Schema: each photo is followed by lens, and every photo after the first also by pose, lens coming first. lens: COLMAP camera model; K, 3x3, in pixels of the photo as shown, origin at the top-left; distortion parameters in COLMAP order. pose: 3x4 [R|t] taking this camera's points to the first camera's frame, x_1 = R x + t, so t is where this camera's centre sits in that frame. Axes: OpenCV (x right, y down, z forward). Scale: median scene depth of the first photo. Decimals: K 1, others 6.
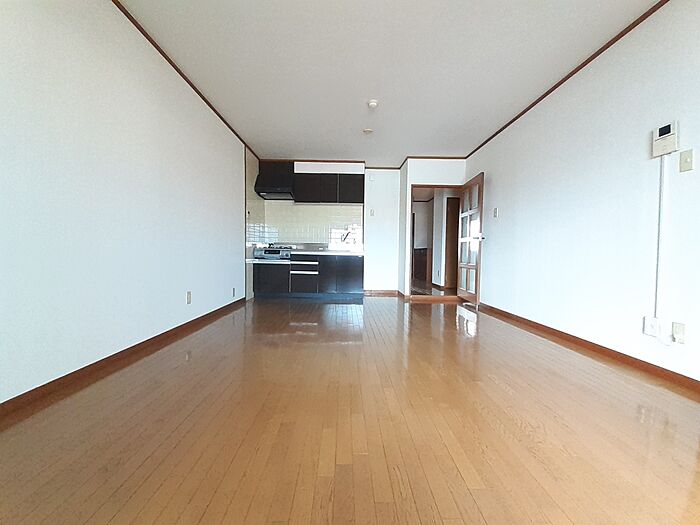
lens RADIAL K [[277.0, 0, 350.0], [0, 277.0, 262.5], [0, 0, 1]] dist [0.023213, -0.015888]
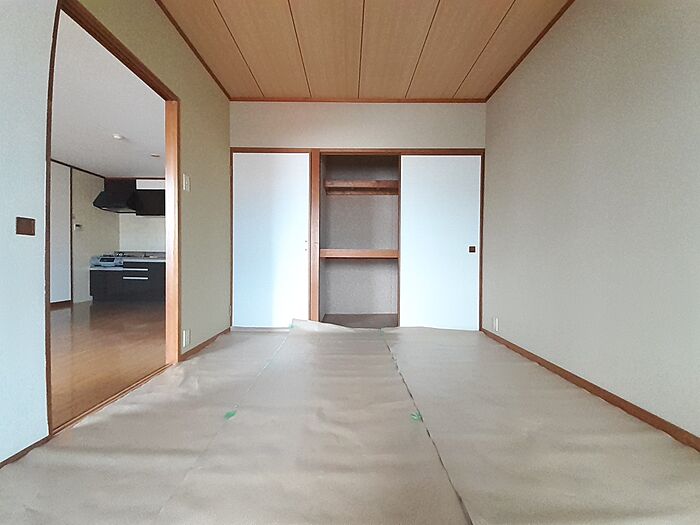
lens RADIAL K [[277.0, 0, 350.0], [0, 277.0, 262.5], [0, 0, 1]] dist [0.023213, -0.015888]
pose [[0.999876, -0.006469, -0.014386, 0.708243], [0.006170, 0.999766, -0.020757, 0.001877], [0.014517, 0.020666, 0.999681, -0.115057]]
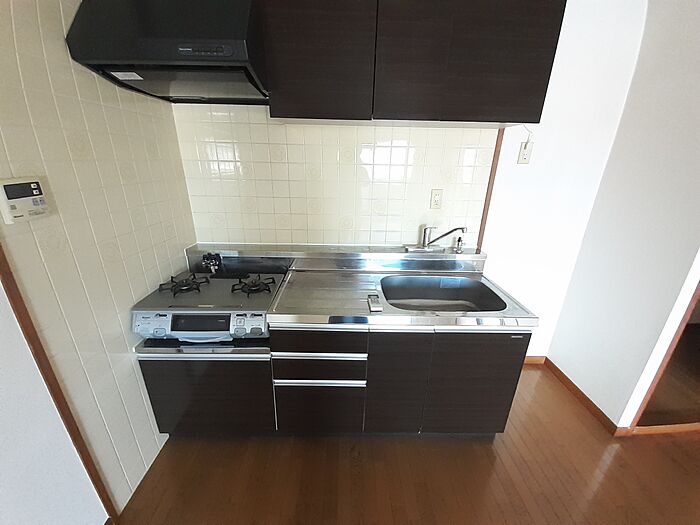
lens RADIAL K [[277.0, 0, 350.0], [0, 277.0, 262.5], [0, 0, 1]] dist [0.023213, -0.015888]
pose [[0.999974, 0.006674, -0.002568, -0.131370], [-0.005517, 0.948522, 0.316663, -0.179053], [0.004550, -0.316641, 0.948535, 0.748087]]
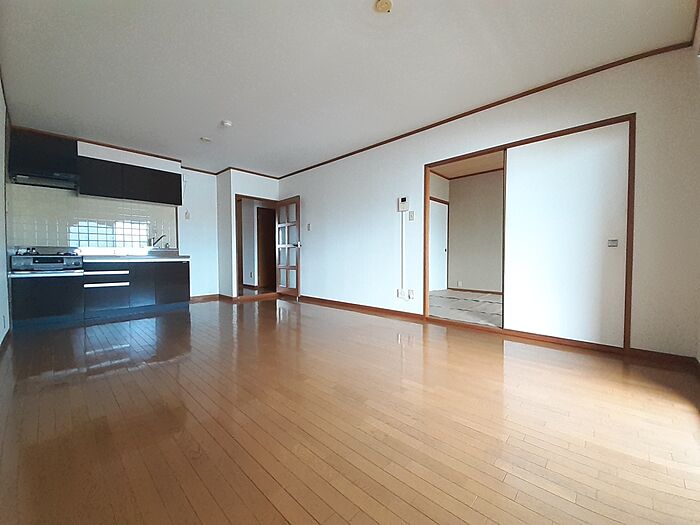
lens RADIAL K [[277.0, 0, 350.0], [0, 277.0, 262.5], [0, 0, 1]] dist [0.023213, -0.015888]
pose [[0.696198, -0.034431, 0.717024, -0.251220], [0.034445, 0.999301, 0.014541, -0.015483], [-0.717023, 0.014574, 0.696897, -0.064922]]
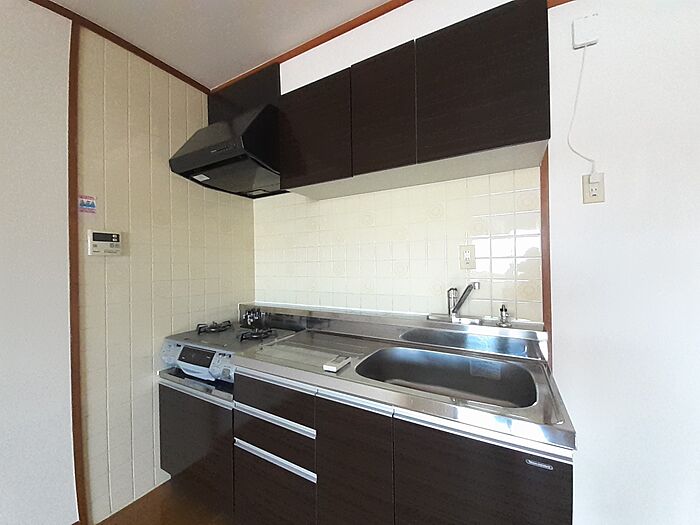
lens RADIAL K [[277.0, 0, 350.0], [0, 277.0, 262.5], [0, 0, 1]] dist [0.023213, -0.015888]
pose [[0.862610, -0.029820, -0.504990, 0.026375], [0.011438, 0.999156, -0.039463, -0.125611], [0.505740, 0.028265, 0.862223, 0.805015]]
